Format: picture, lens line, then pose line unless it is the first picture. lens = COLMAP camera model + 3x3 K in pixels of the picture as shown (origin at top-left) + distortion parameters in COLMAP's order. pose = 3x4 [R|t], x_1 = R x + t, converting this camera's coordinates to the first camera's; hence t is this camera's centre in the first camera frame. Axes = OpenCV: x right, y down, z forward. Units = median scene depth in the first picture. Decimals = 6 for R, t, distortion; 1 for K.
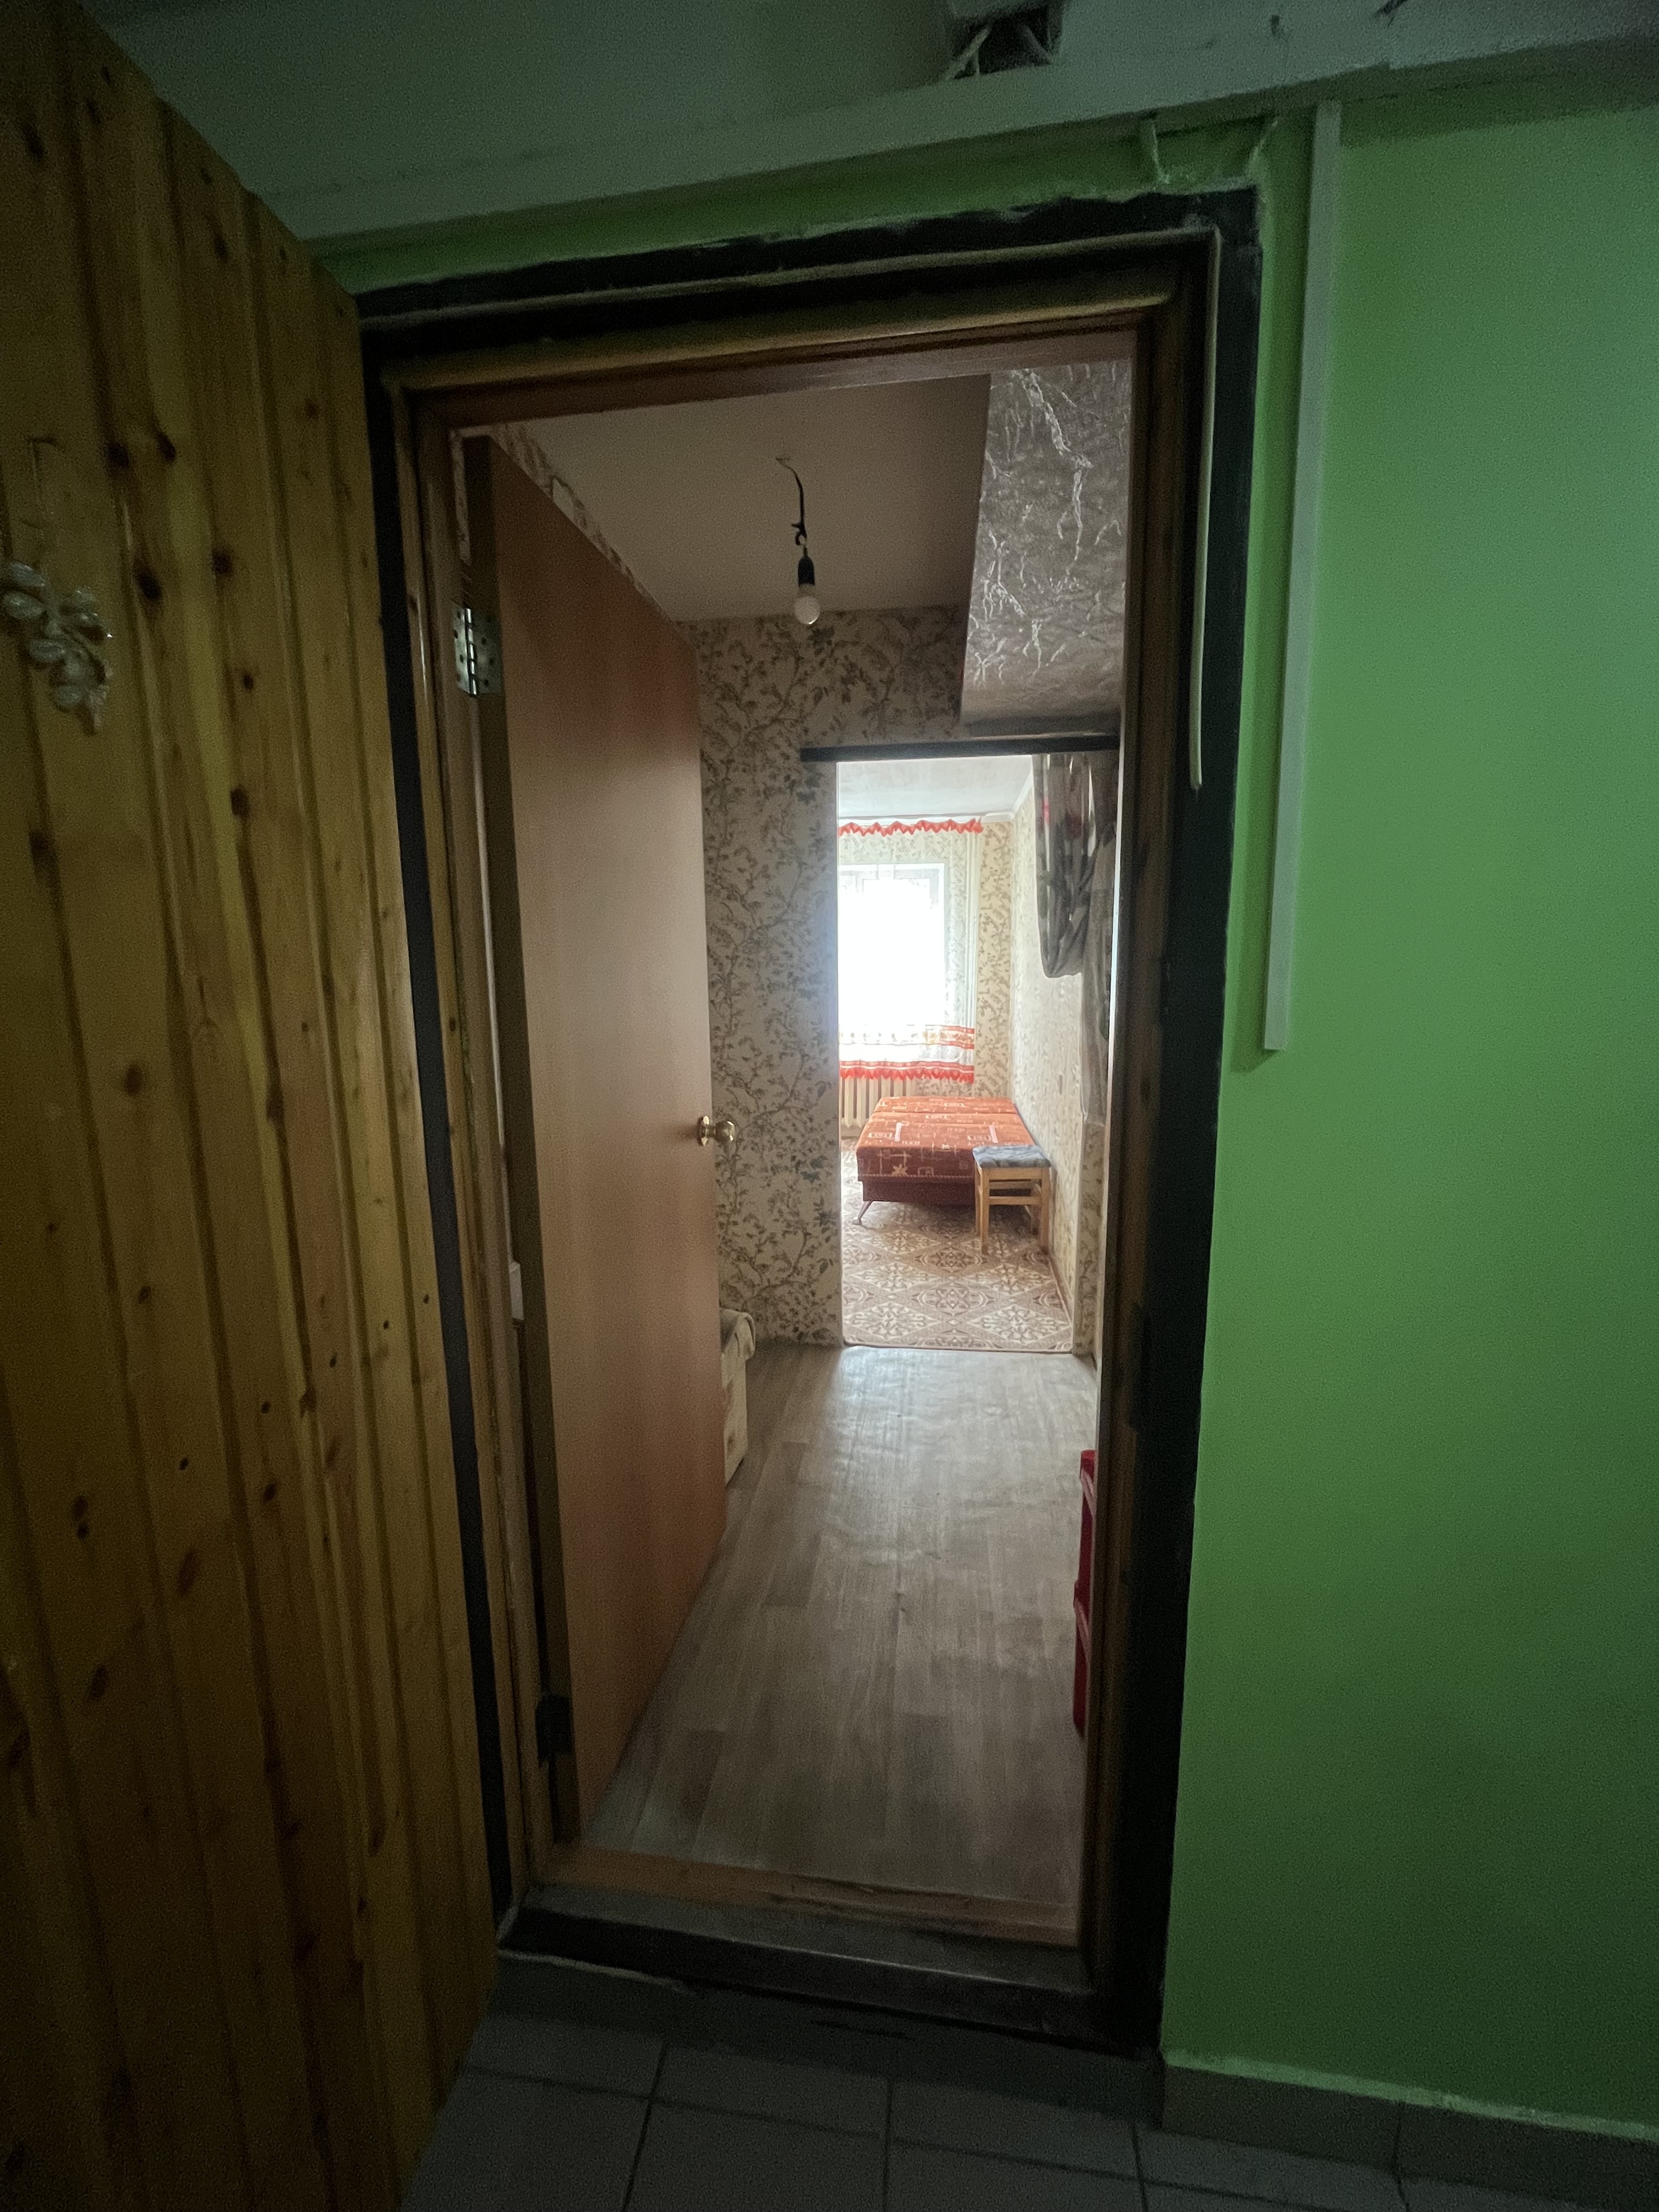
lens RADIAL K [[891.4, 0, 820.3], [0, 891.4, 1105.1], [0, 0, 1]] dist [-0.004662, 0.000656]
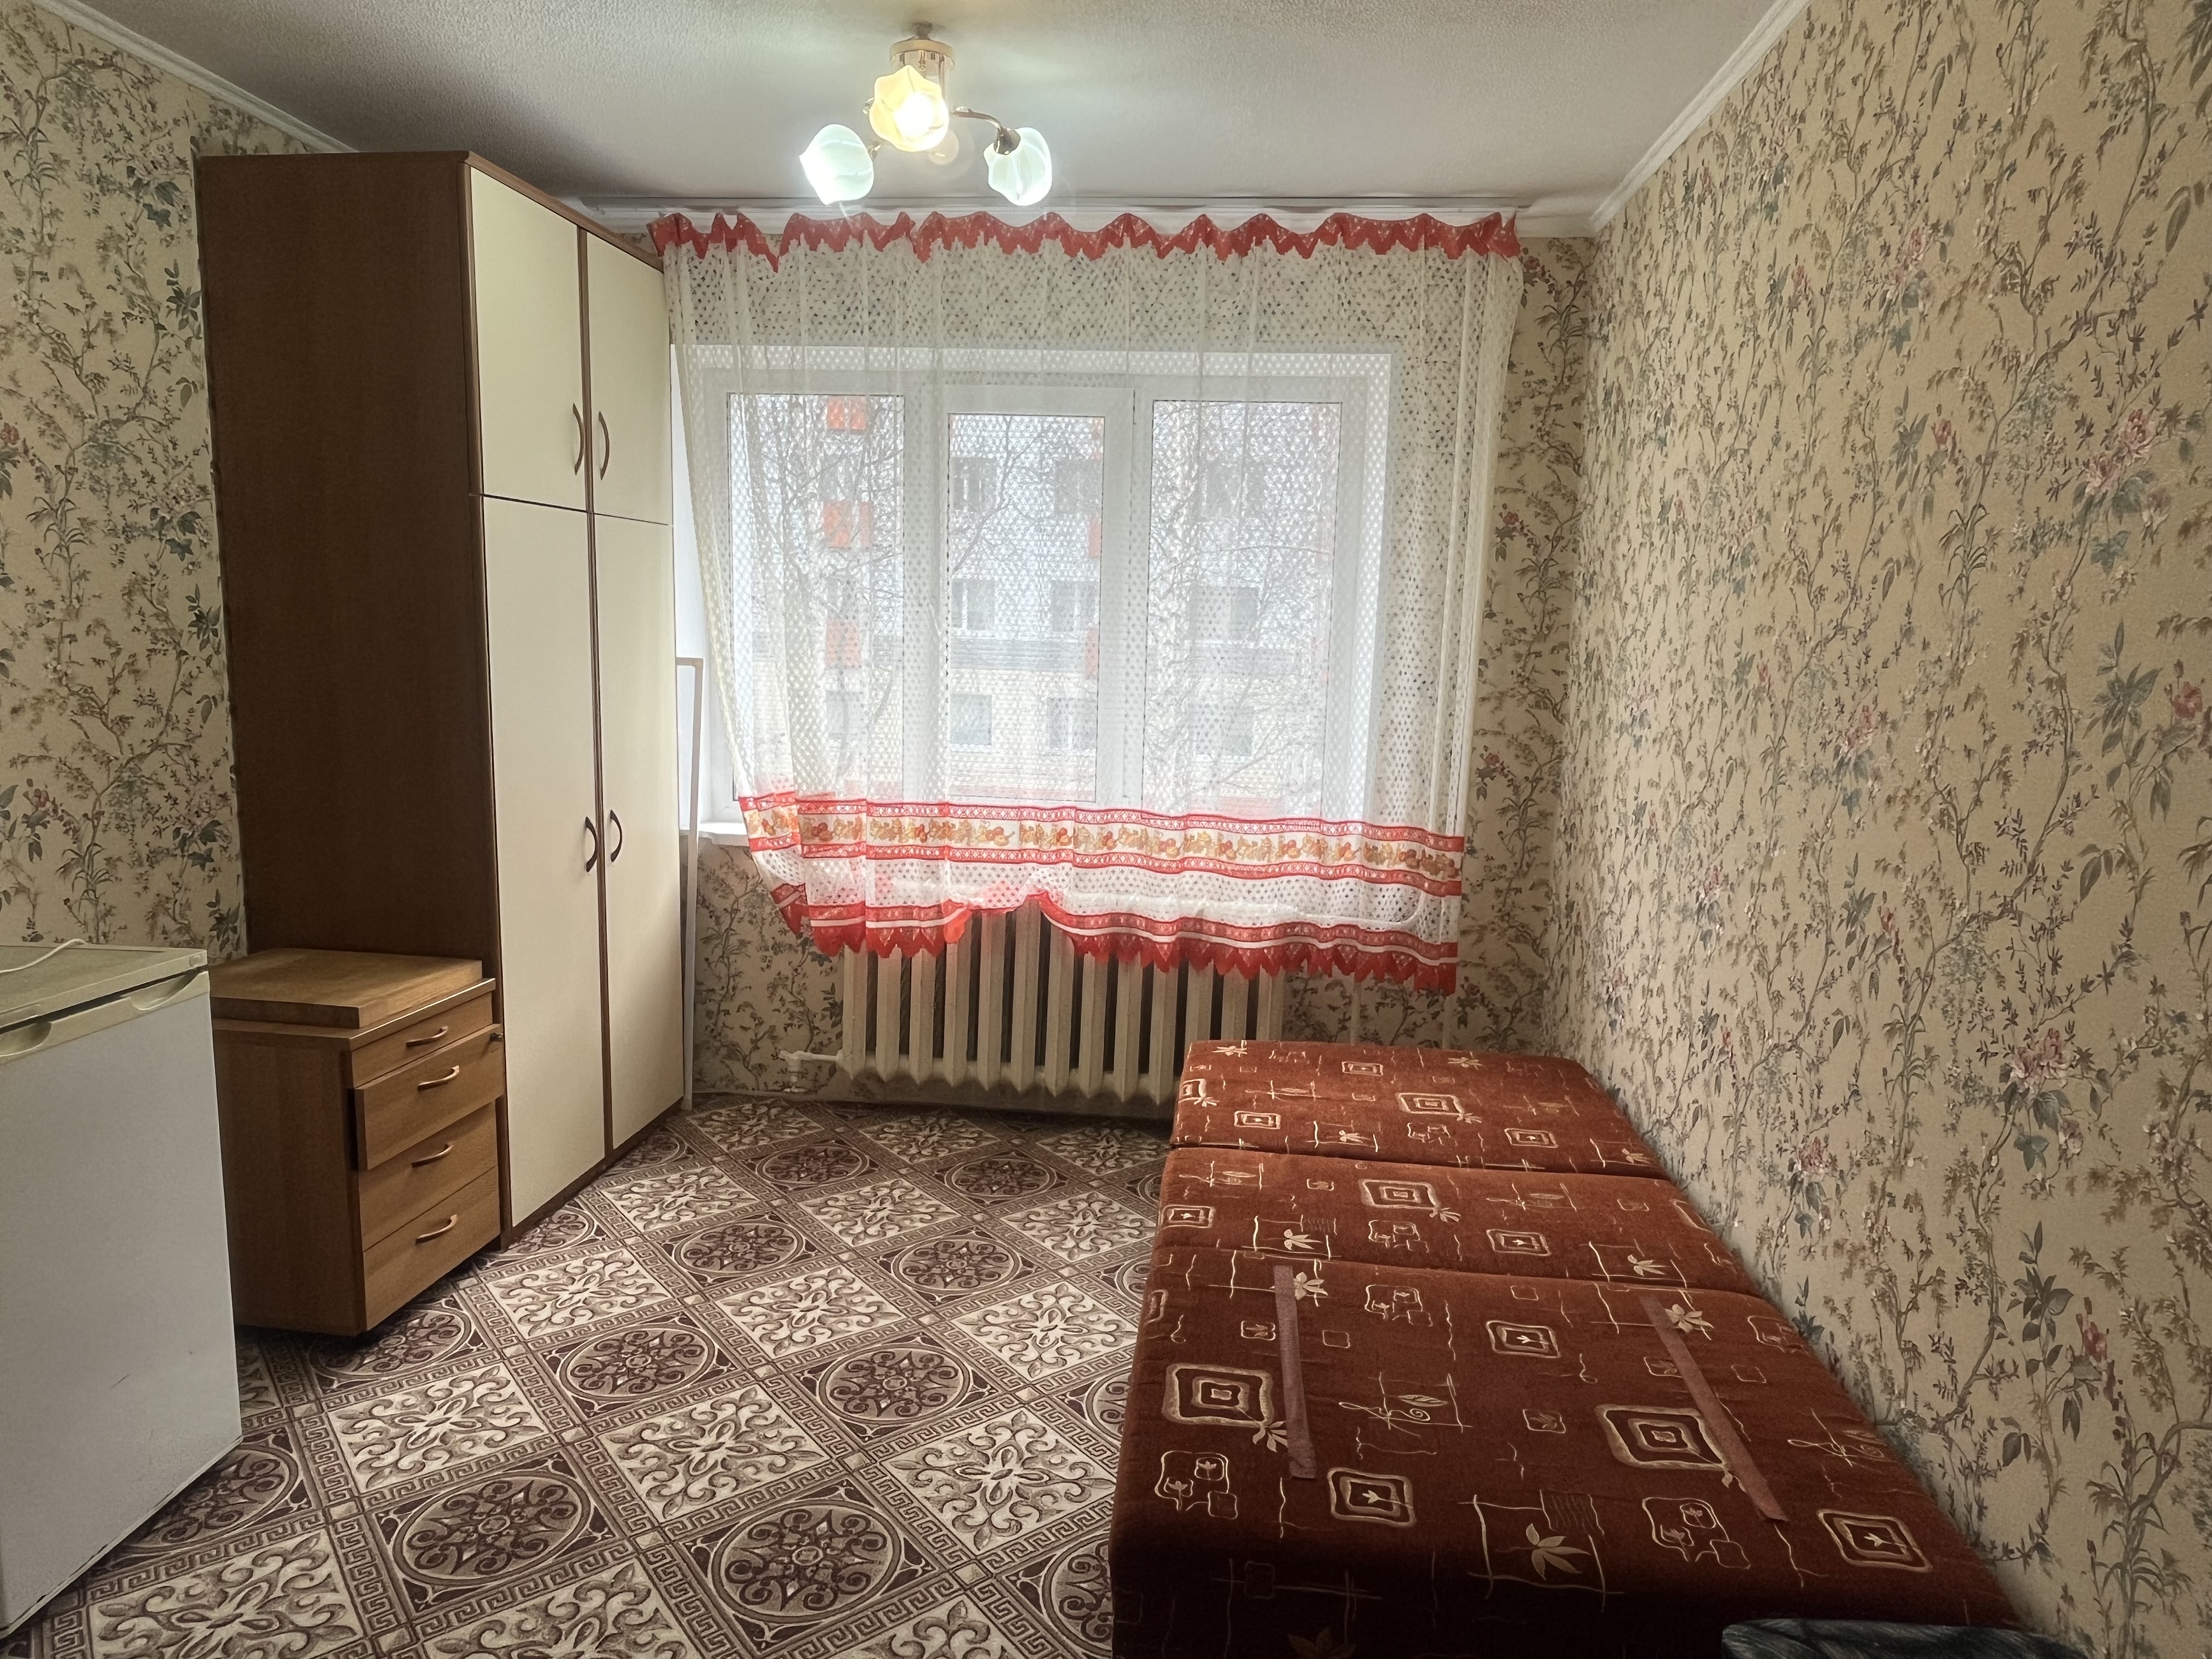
lens RADIAL K [[1380.6, 0, 1100.9], [0, 1380.6, 837.8], [0, 0, 1]] dist [0.004236, -0.002142]
pose [[0.998862, 0.033473, 0.033976, 0.048763], [-0.033272, 0.999425, -0.006467, -0.253422], [-0.034173, 0.005329, 0.999402, 1.546180]]
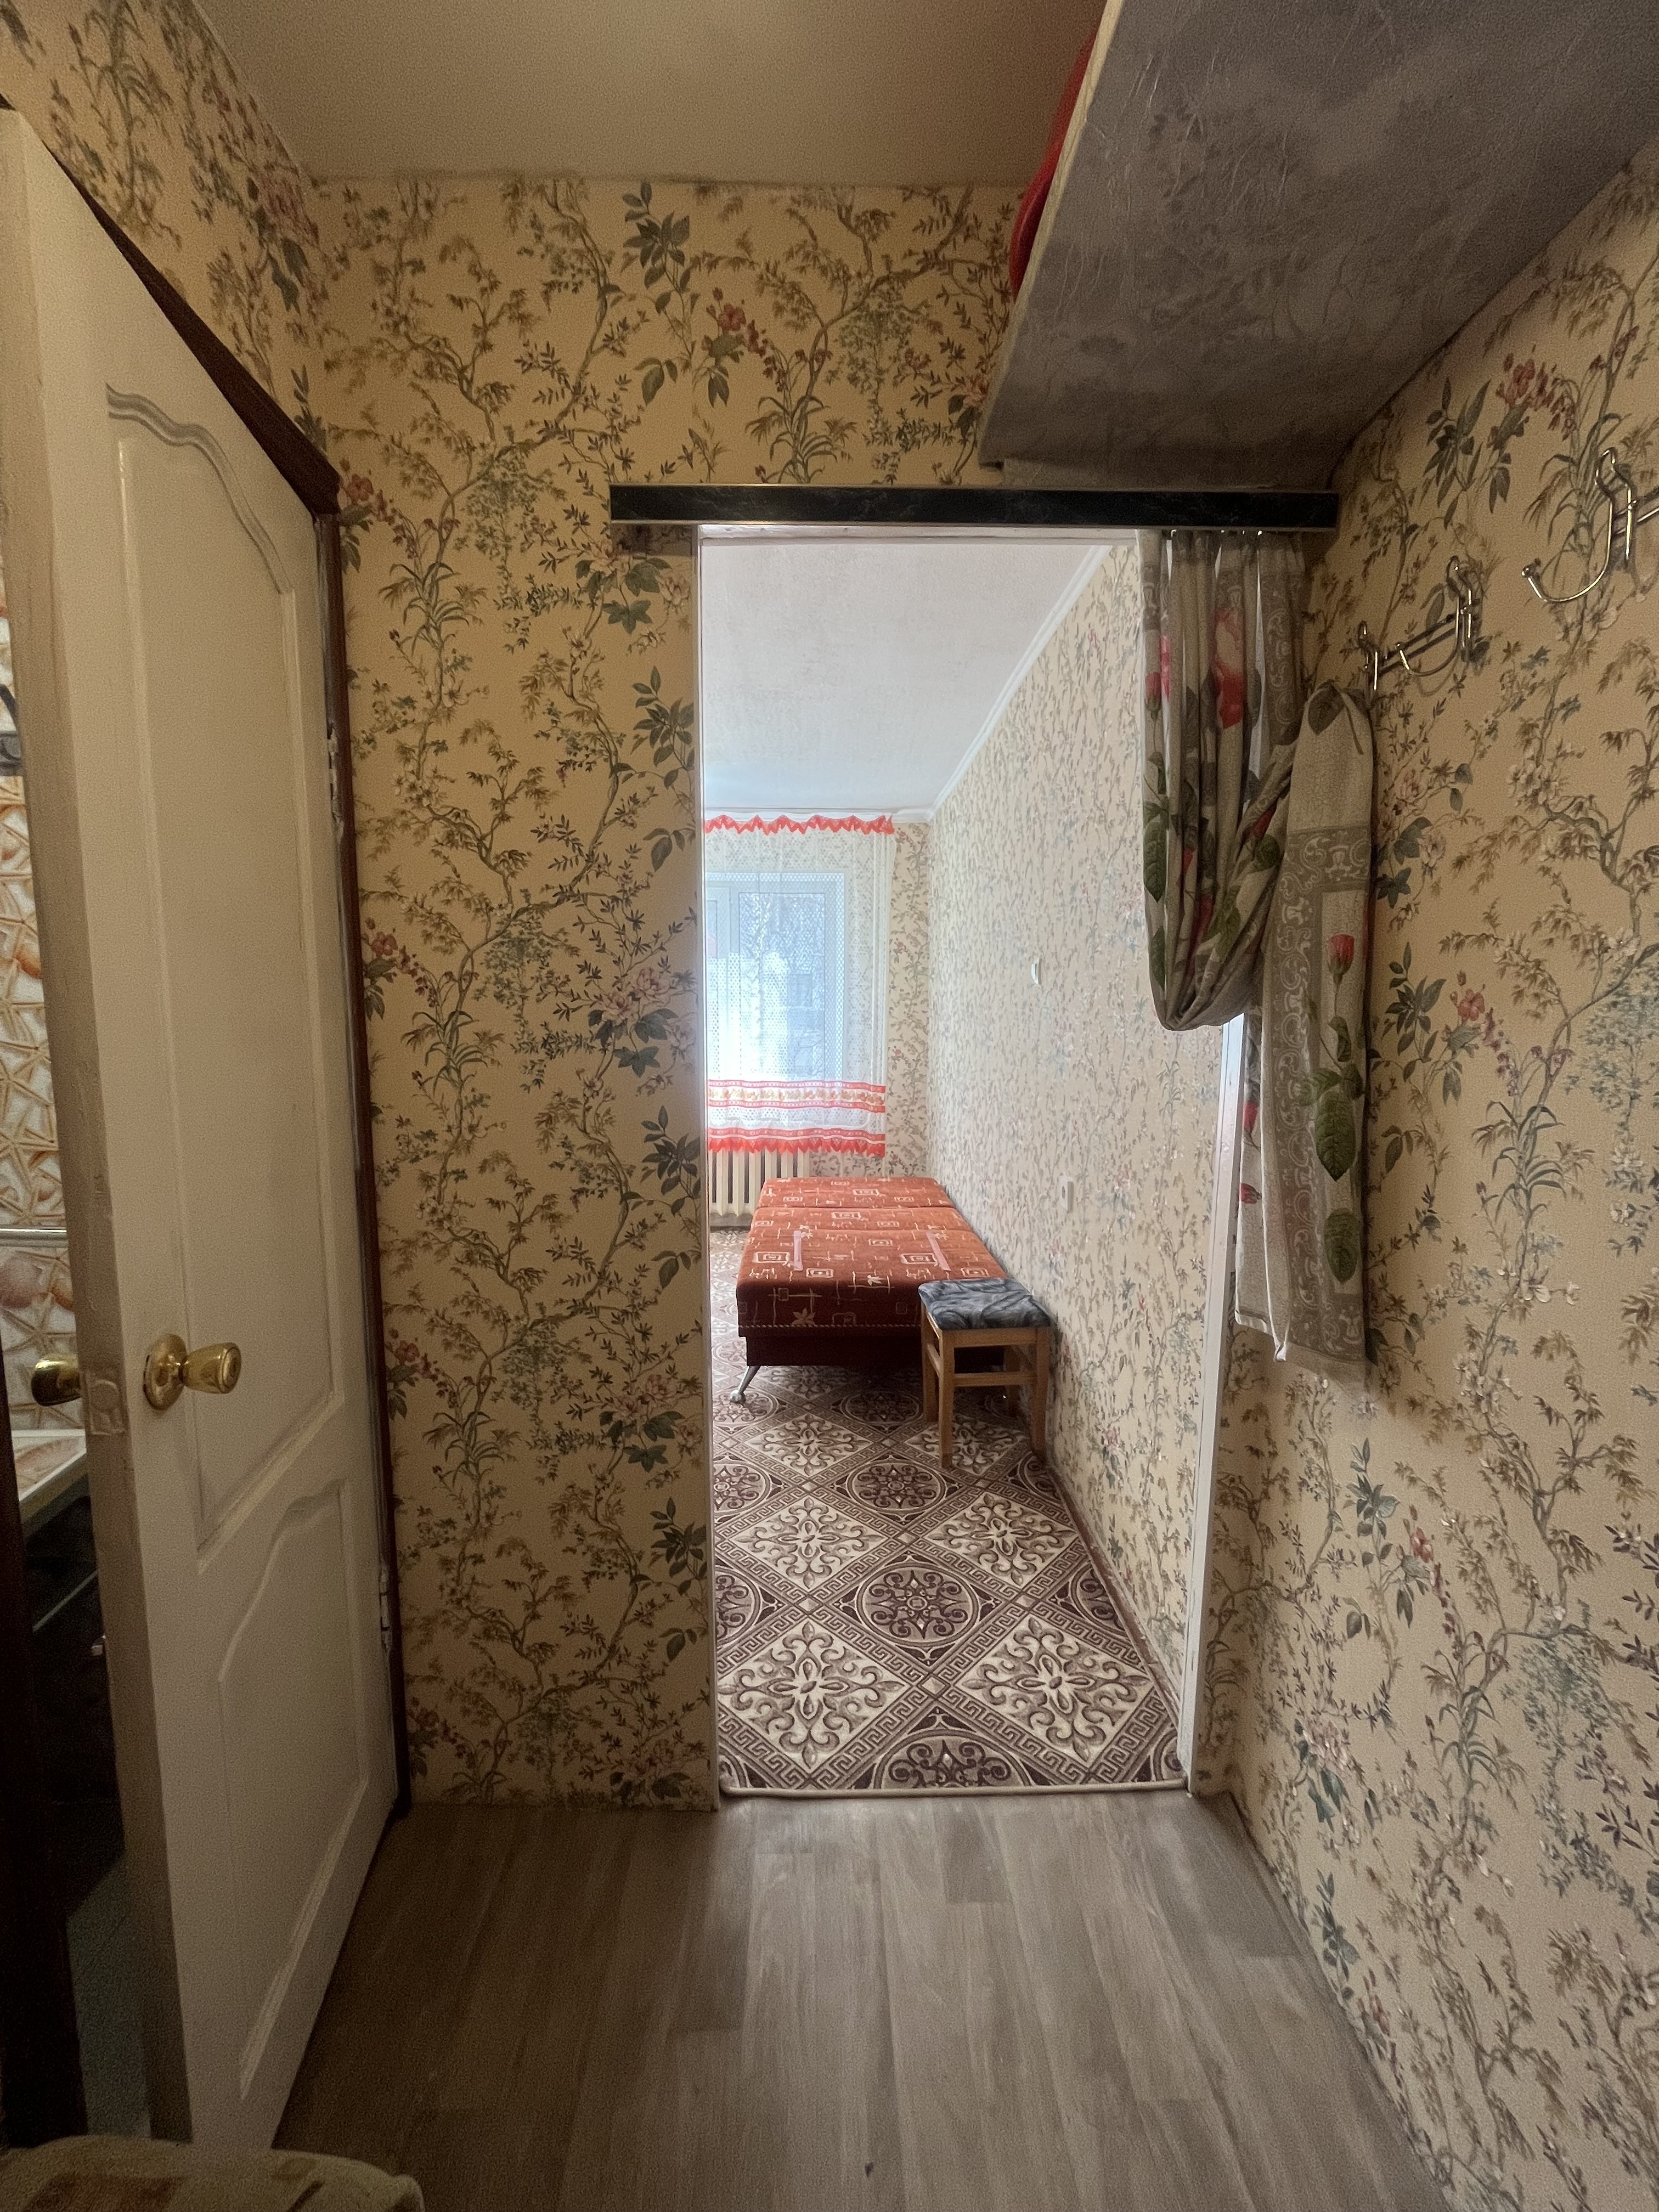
lens RADIAL K [[891.4, 0, 822.5], [0, 891.4, 1104.7], [0, 0, 1]] dist [-0.004662, 0.000656]
pose [[0.989207, -0.004274, 0.146461, 0.019806], [0.010680, 0.999019, -0.042979, -0.121277], [-0.146133, 0.044079, 0.988282, 0.803207]]
